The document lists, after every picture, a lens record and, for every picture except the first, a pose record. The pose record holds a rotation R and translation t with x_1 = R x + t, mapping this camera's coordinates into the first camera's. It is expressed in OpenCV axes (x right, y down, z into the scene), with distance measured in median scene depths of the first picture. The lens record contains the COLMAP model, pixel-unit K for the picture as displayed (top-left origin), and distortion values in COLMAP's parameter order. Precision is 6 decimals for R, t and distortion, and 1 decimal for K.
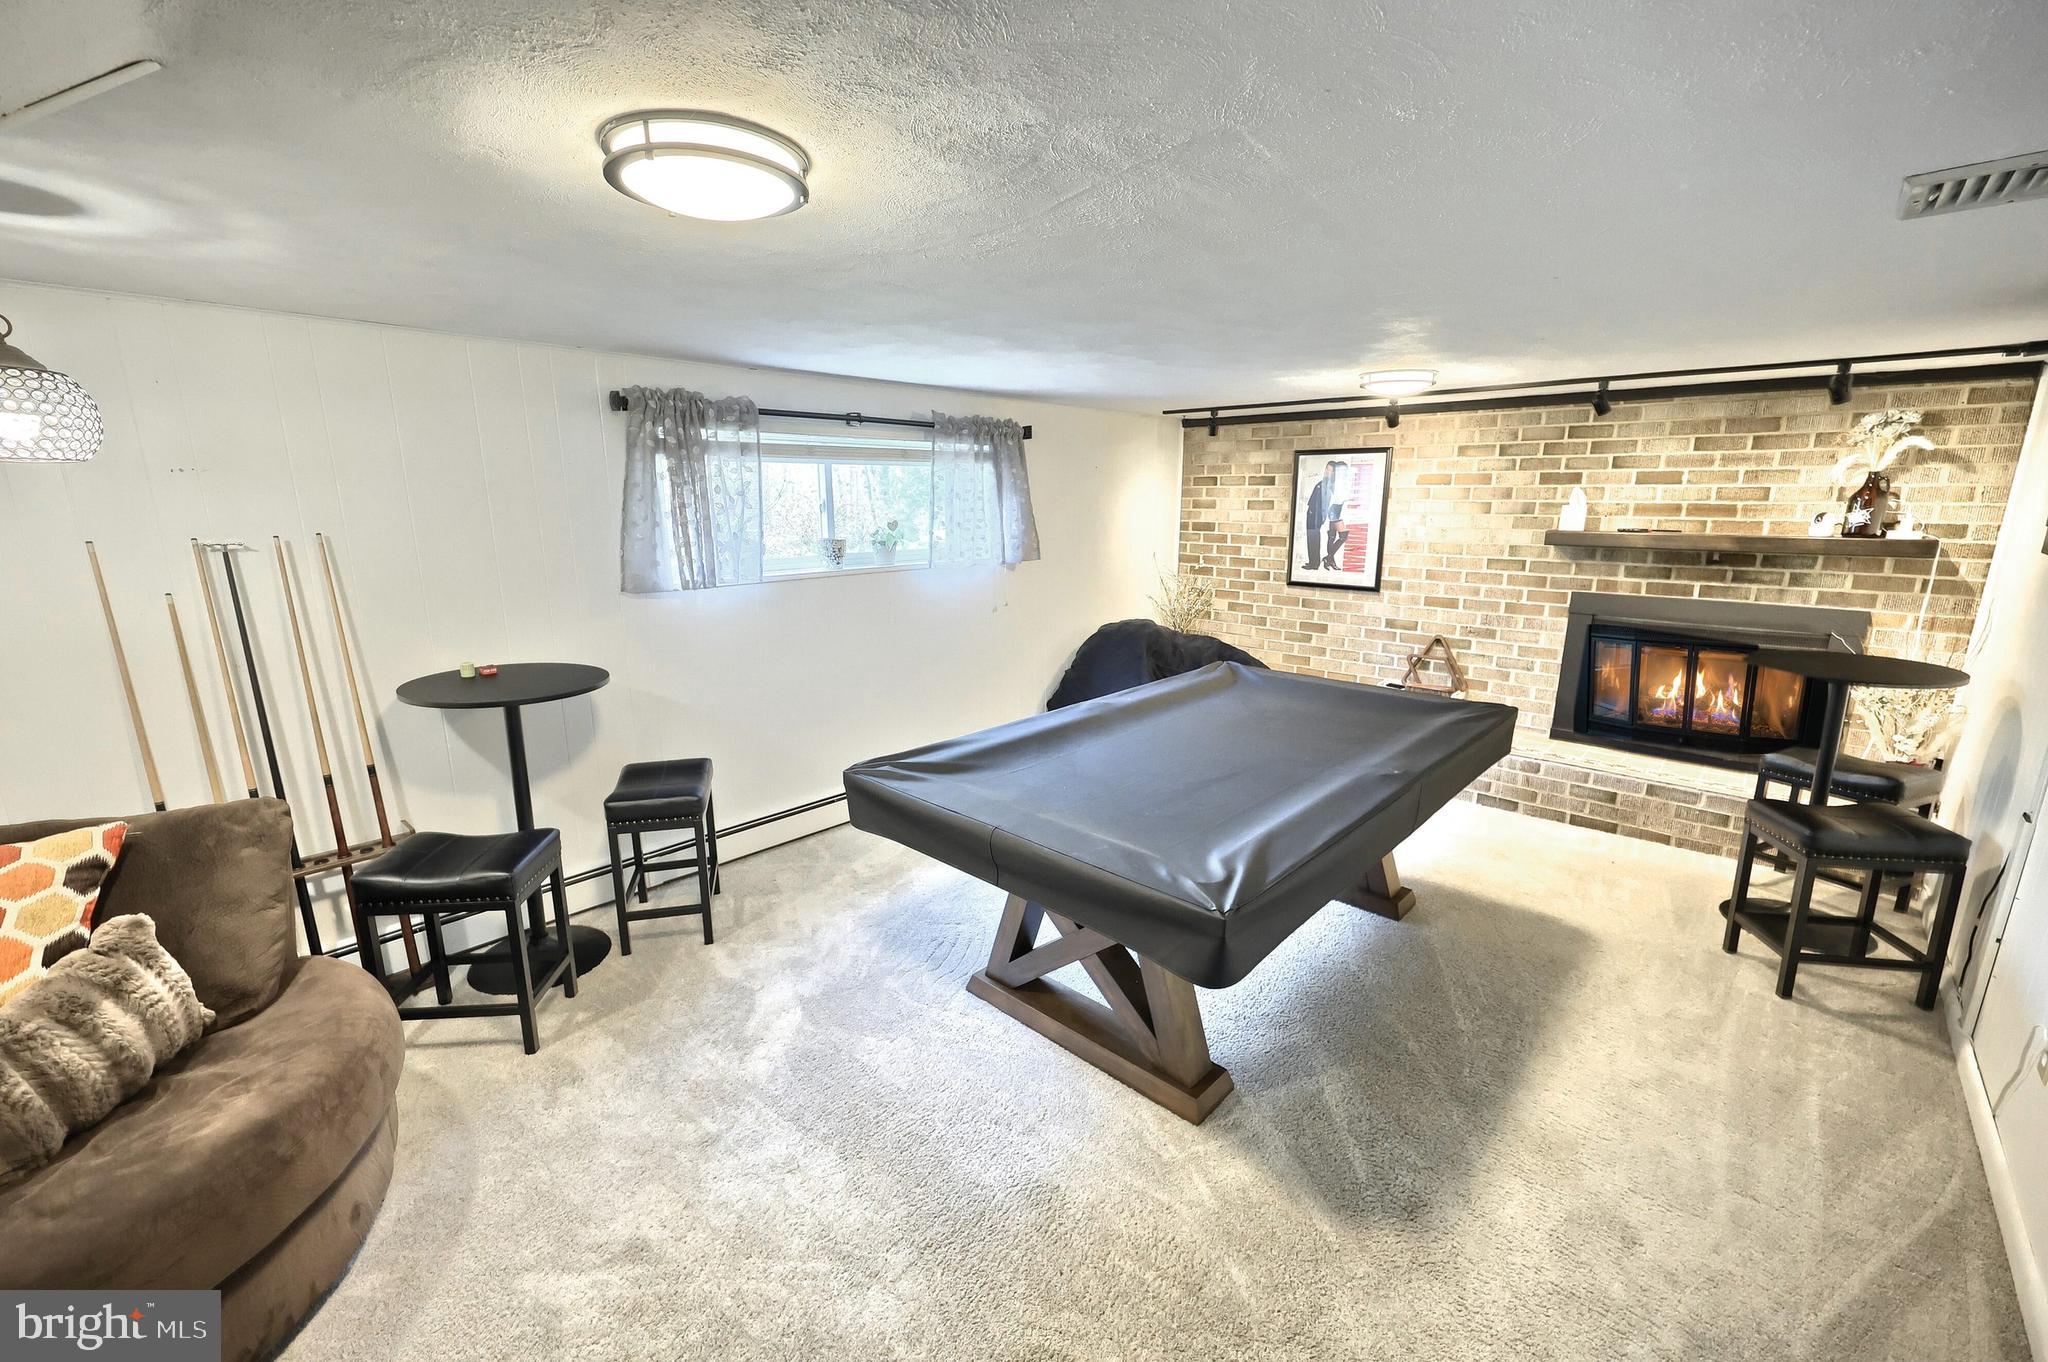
lens RADIAL K [[791.4, 0, 1019.3], [0, 791.4, 680.6], [0, 0, 1]] dist [0.000902, 0.000095]
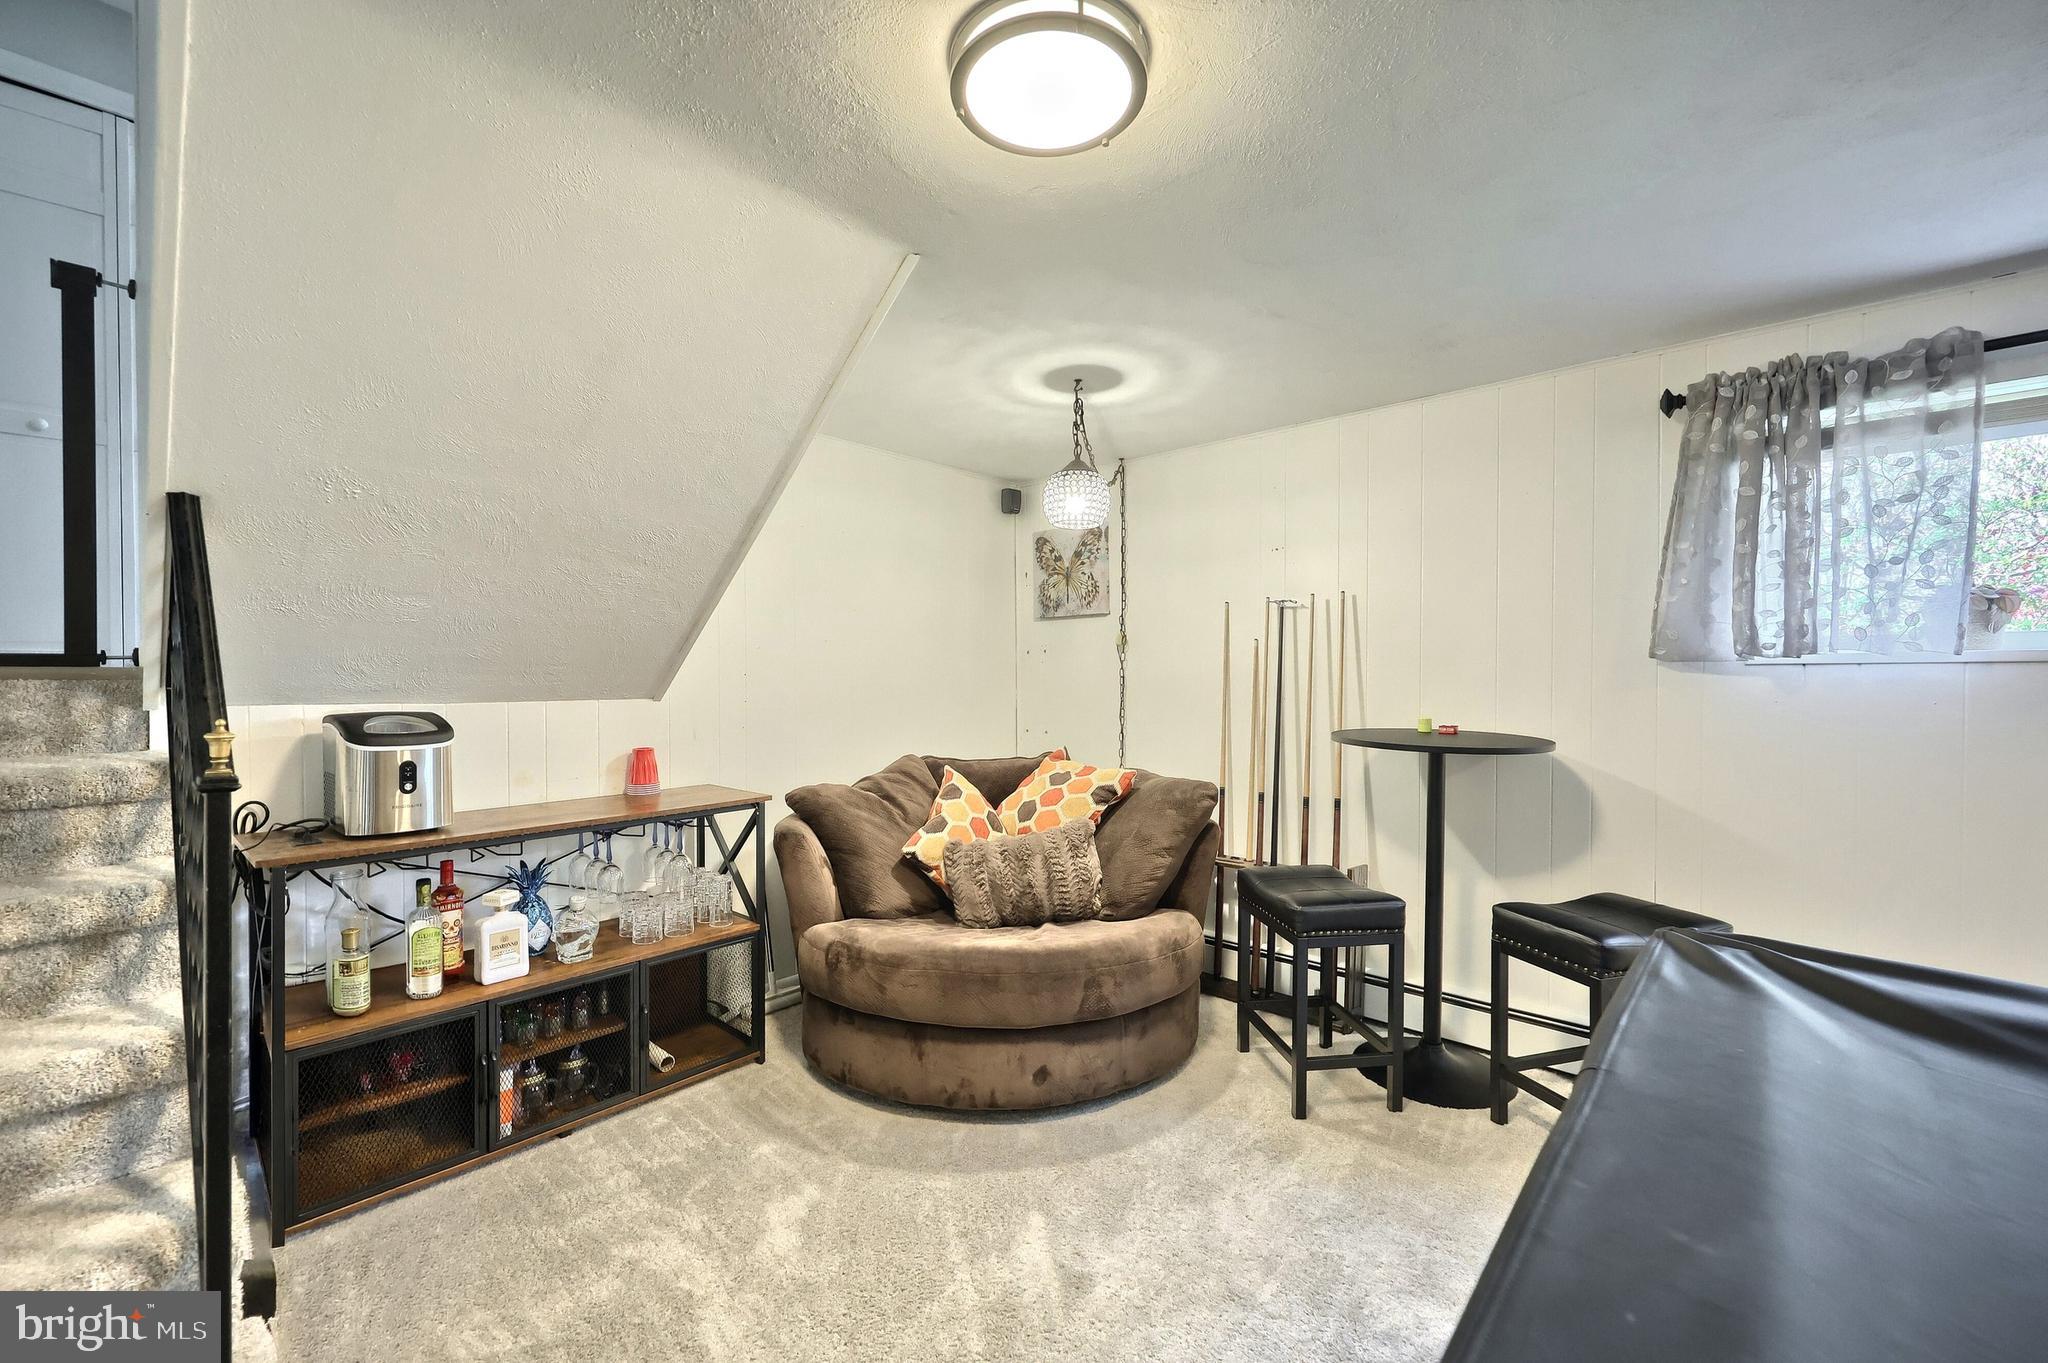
lens RADIAL K [[826.9, 0, 1025.9], [0, 826.9, 690.0], [0, 0, 1]] dist [-0.001424, 0.000410]
pose [[0.038904, 0.022470, -0.998990, 0.545904], [-0.219830, 0.975446, 0.013380, 0.073277], [0.974762, 0.219087, 0.042888, 0.934504]]
